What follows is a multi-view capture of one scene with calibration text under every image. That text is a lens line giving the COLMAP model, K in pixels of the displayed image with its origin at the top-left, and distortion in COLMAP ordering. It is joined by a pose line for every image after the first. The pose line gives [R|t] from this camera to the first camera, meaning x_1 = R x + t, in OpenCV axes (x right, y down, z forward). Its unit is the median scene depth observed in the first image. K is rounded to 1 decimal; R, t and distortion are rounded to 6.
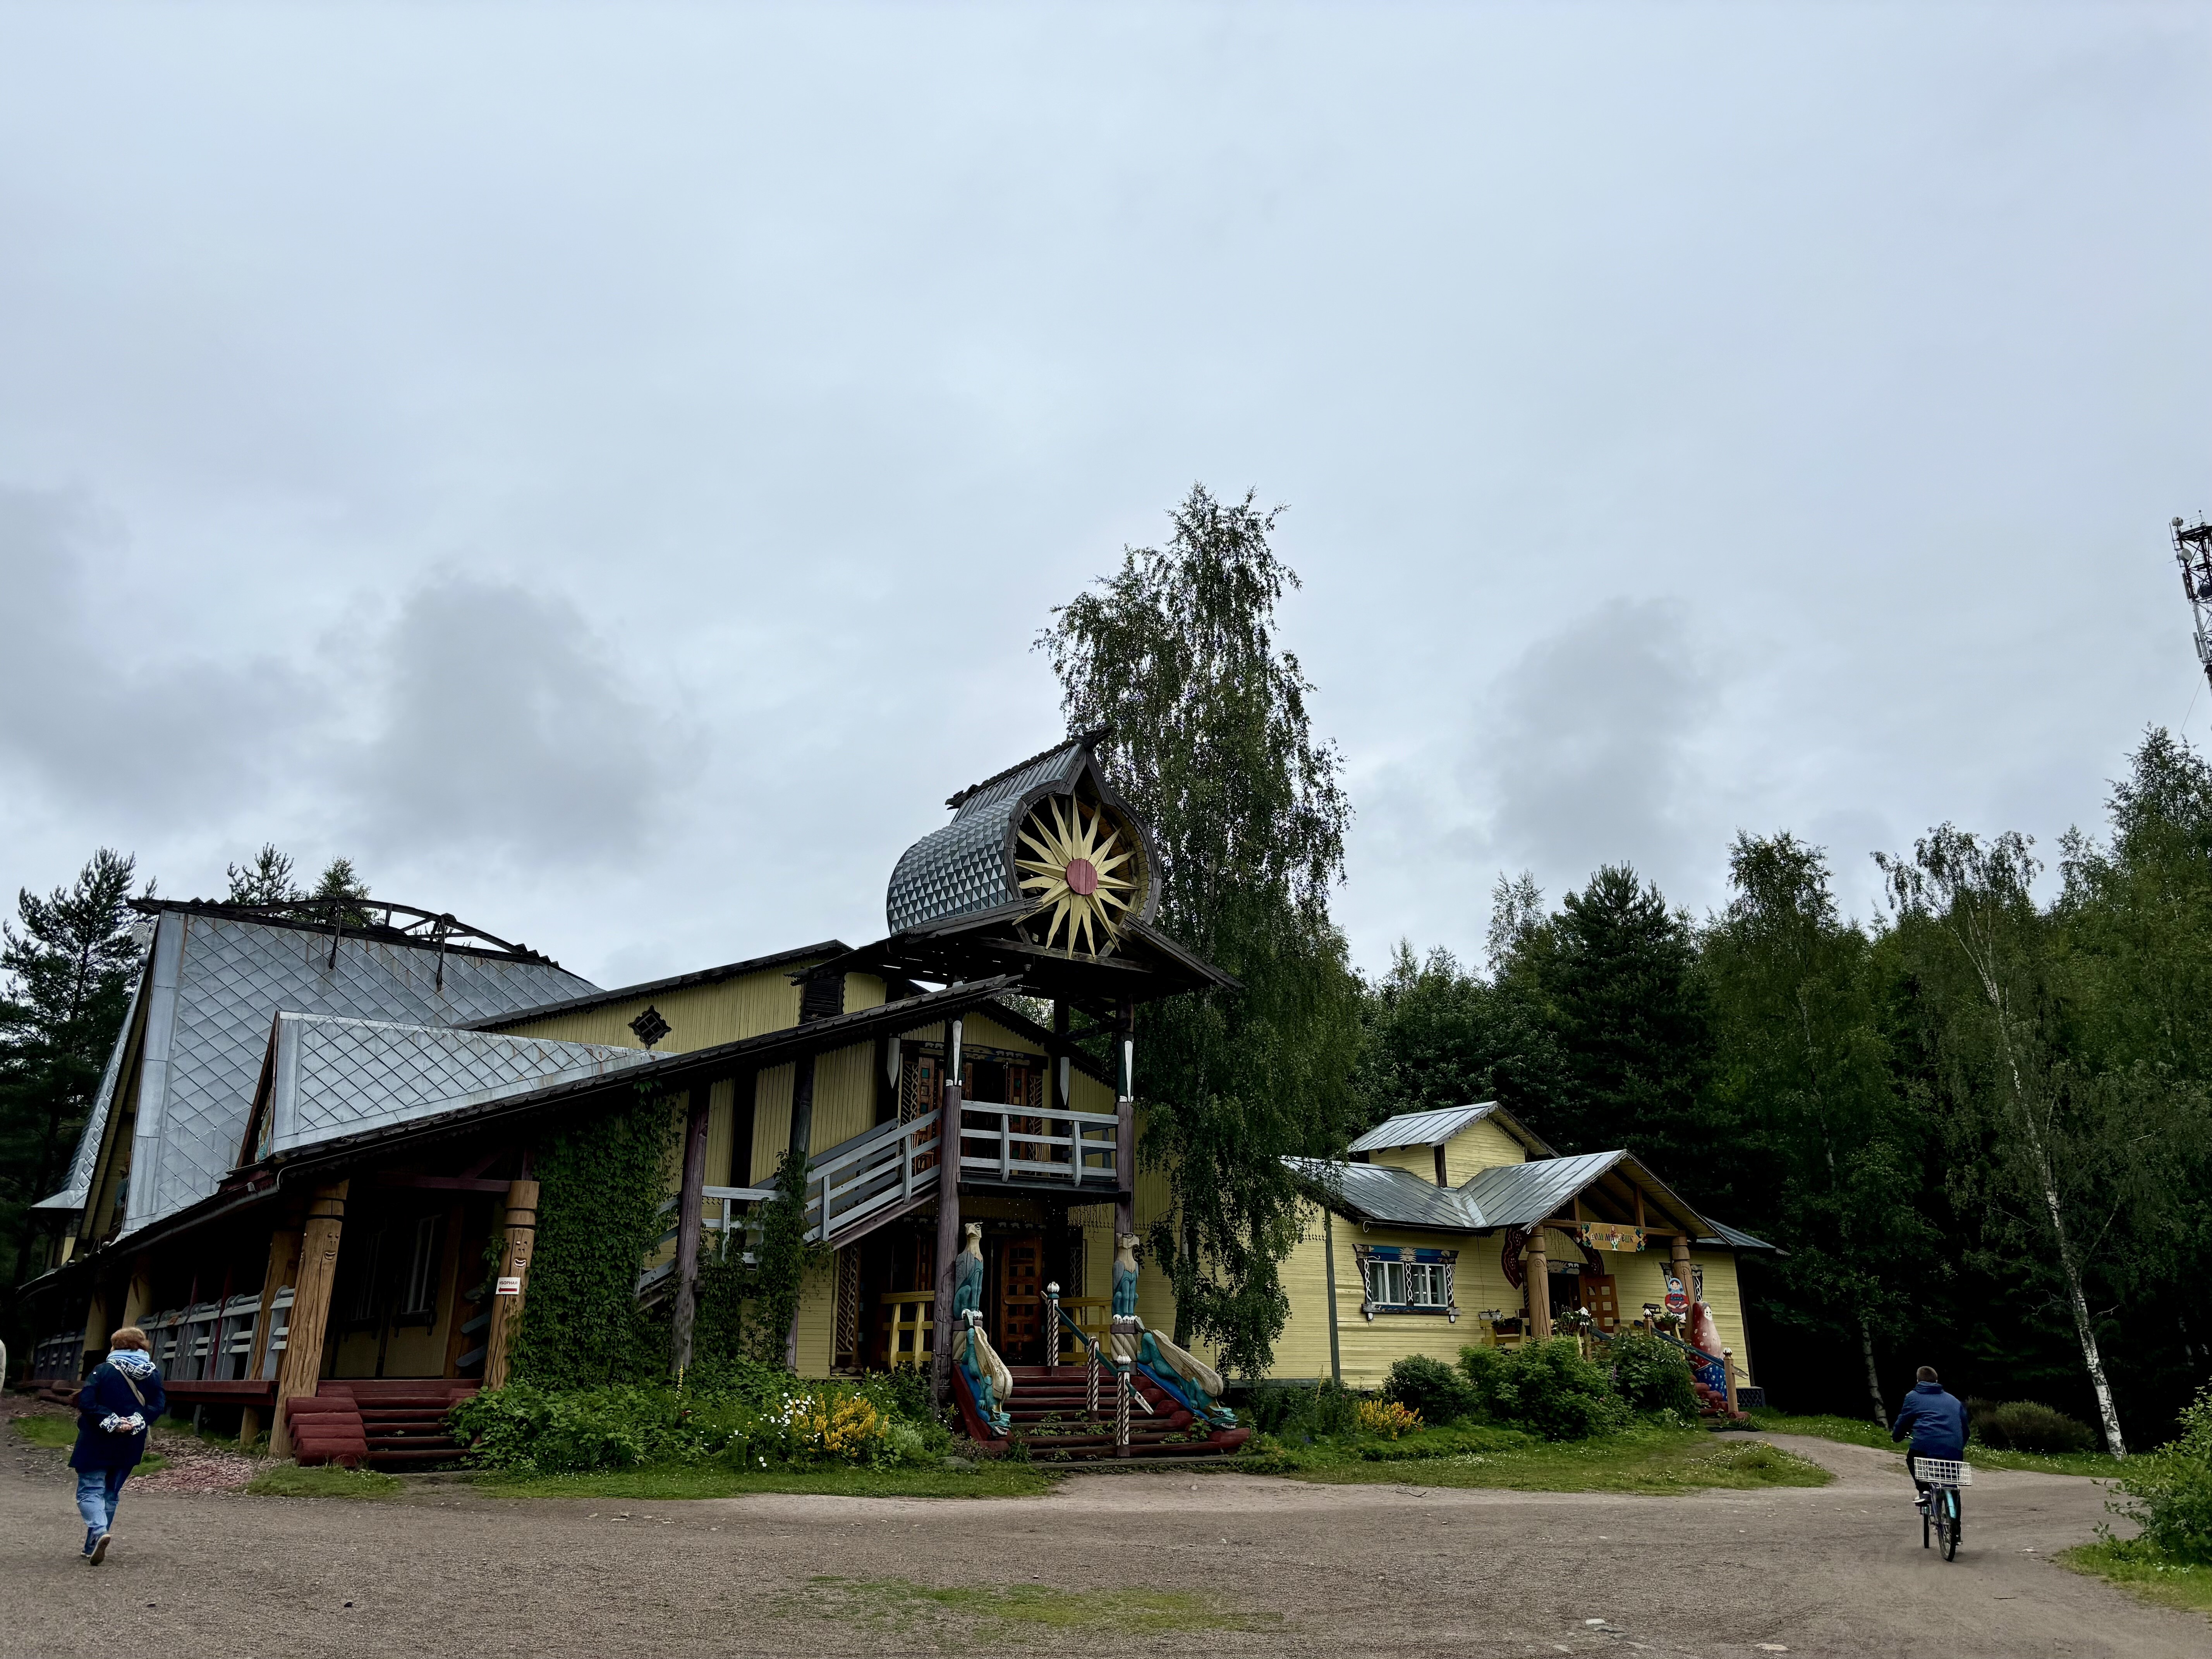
lens RADIAL K [[1671.9, 0, 1105.8], [0, 1671.9, 829.7], [0, 0, 1]] dist [-0.004103, -0.000352]
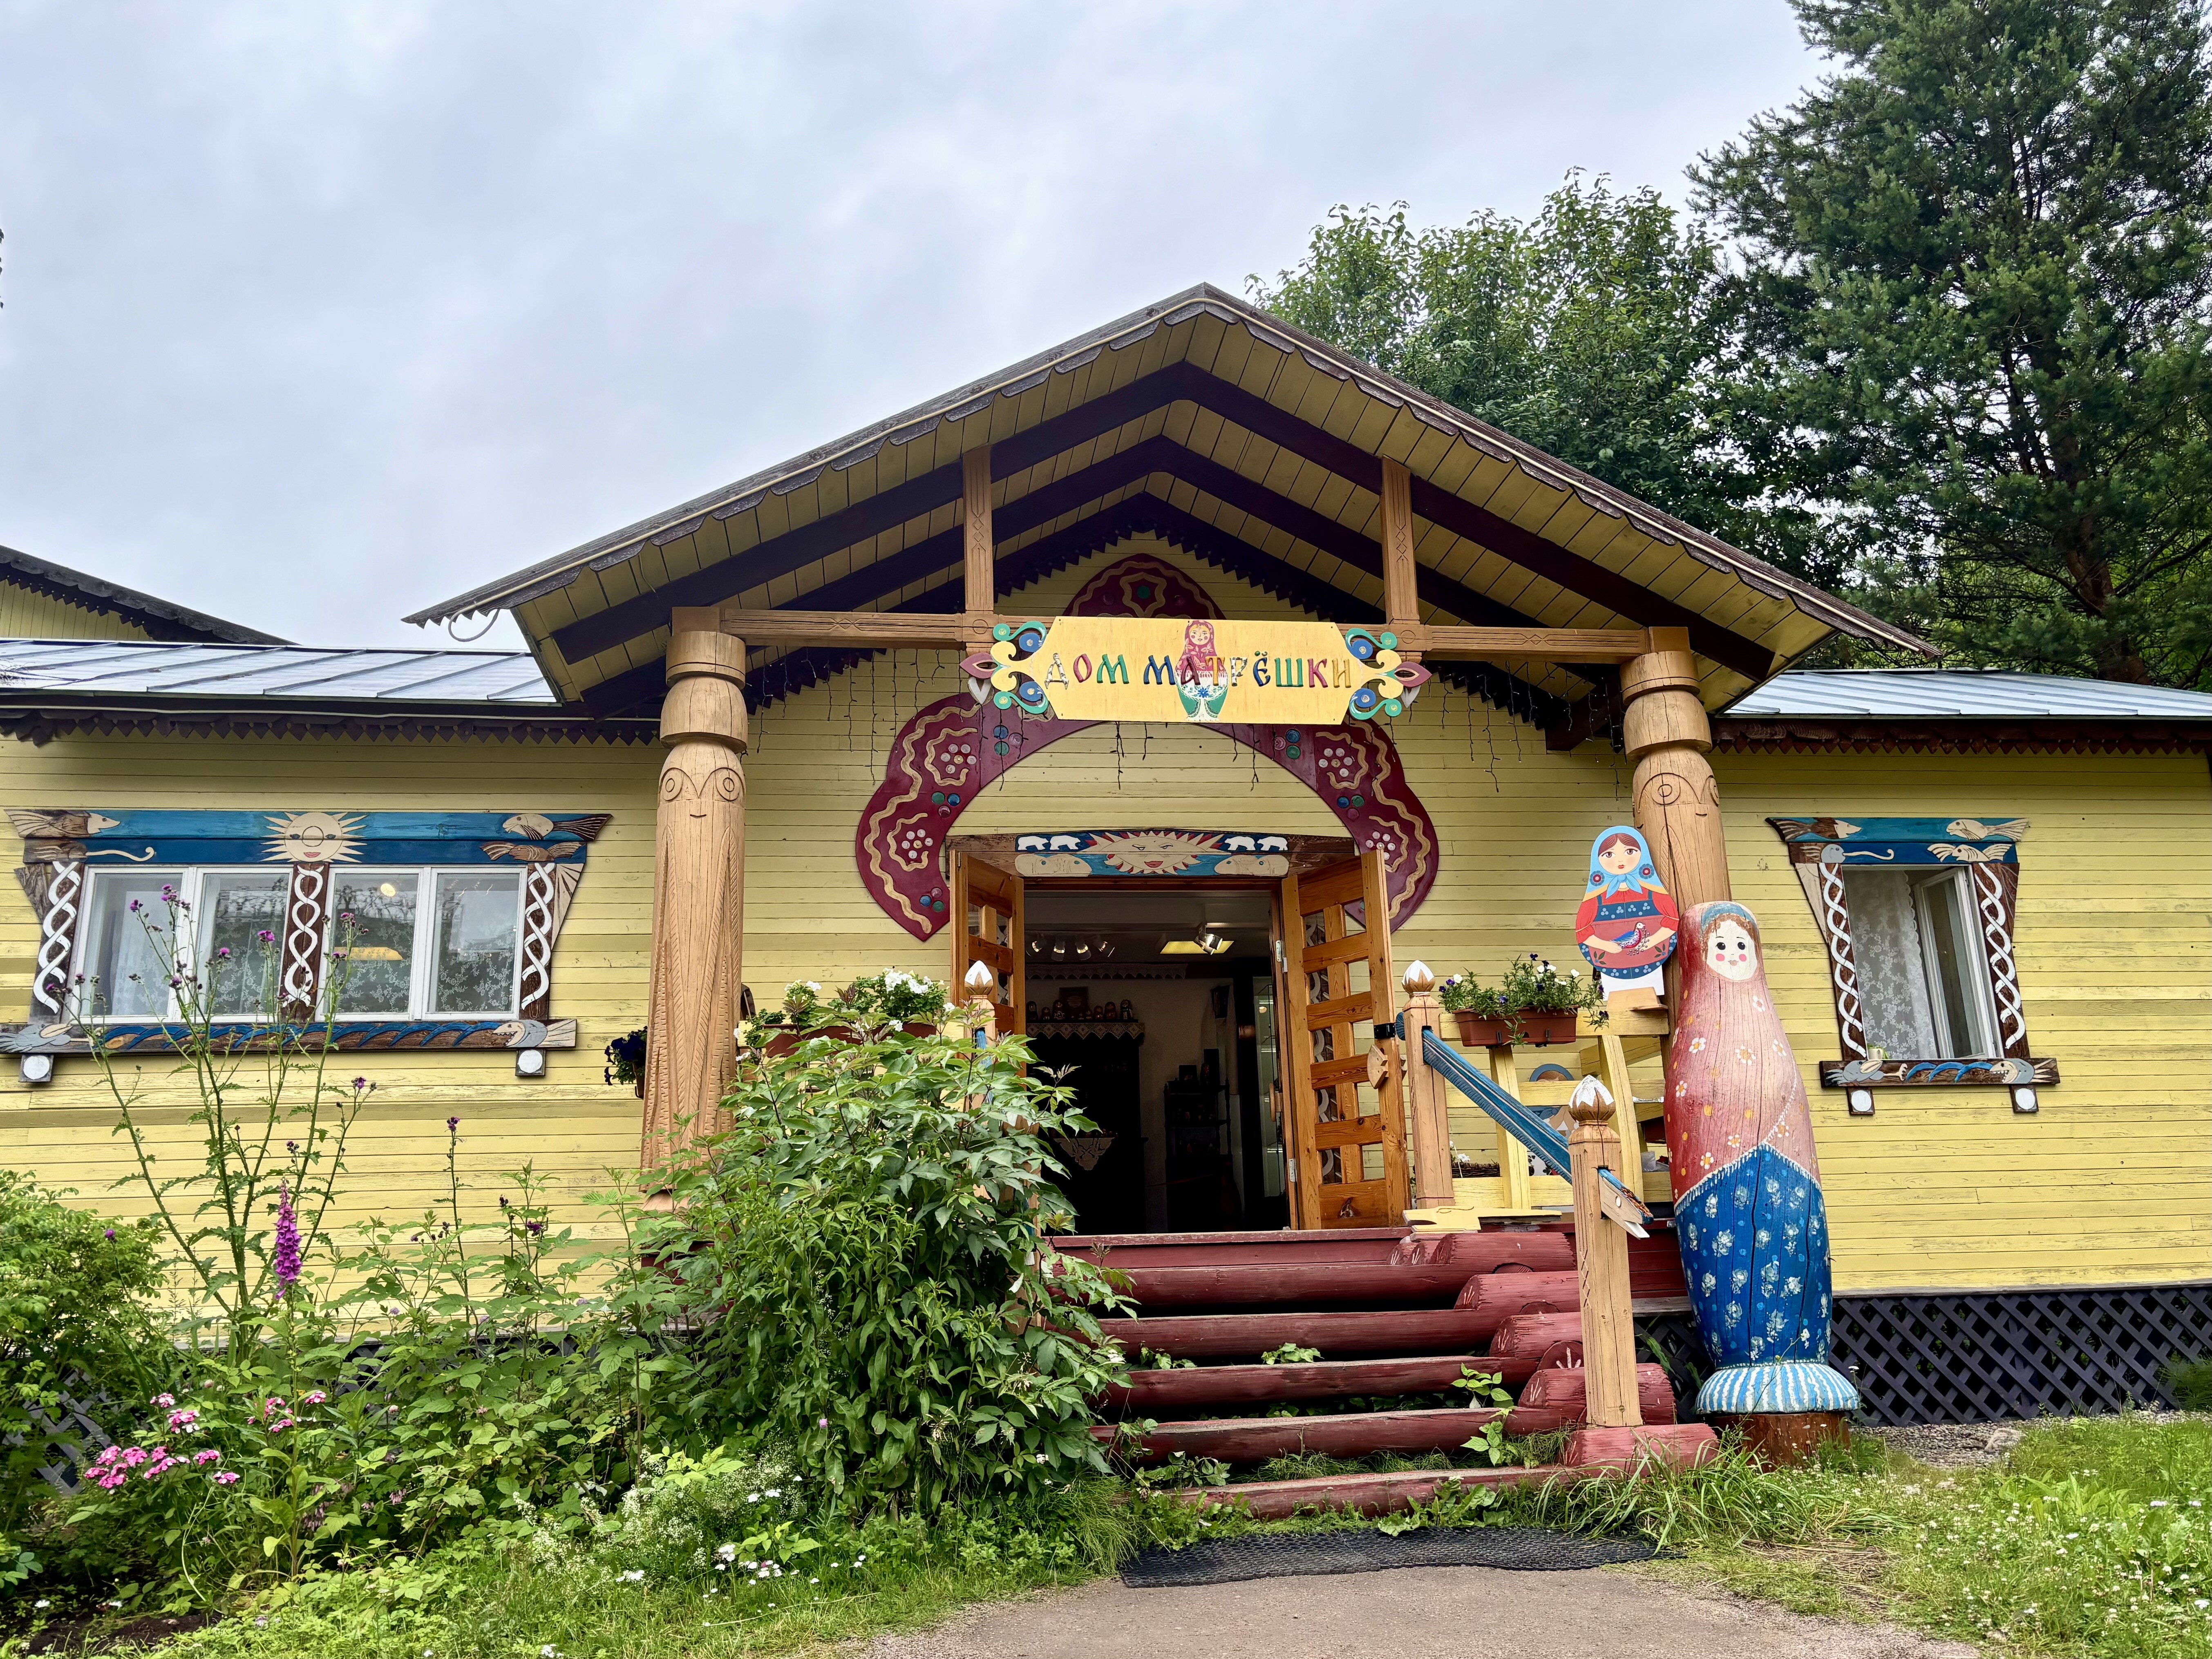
lens RADIAL K [[1671.9, 0, 1105.0], [0, 1671.9, 829.5], [0, 0, 1]] dist [-0.004103, -0.000352]
pose [[0.854392, -0.143217, -0.499503, 0.398726], [0.178334, 0.983701, 0.022992, 0.253962], [0.488069, -0.108722, 0.866007, 0.781144]]
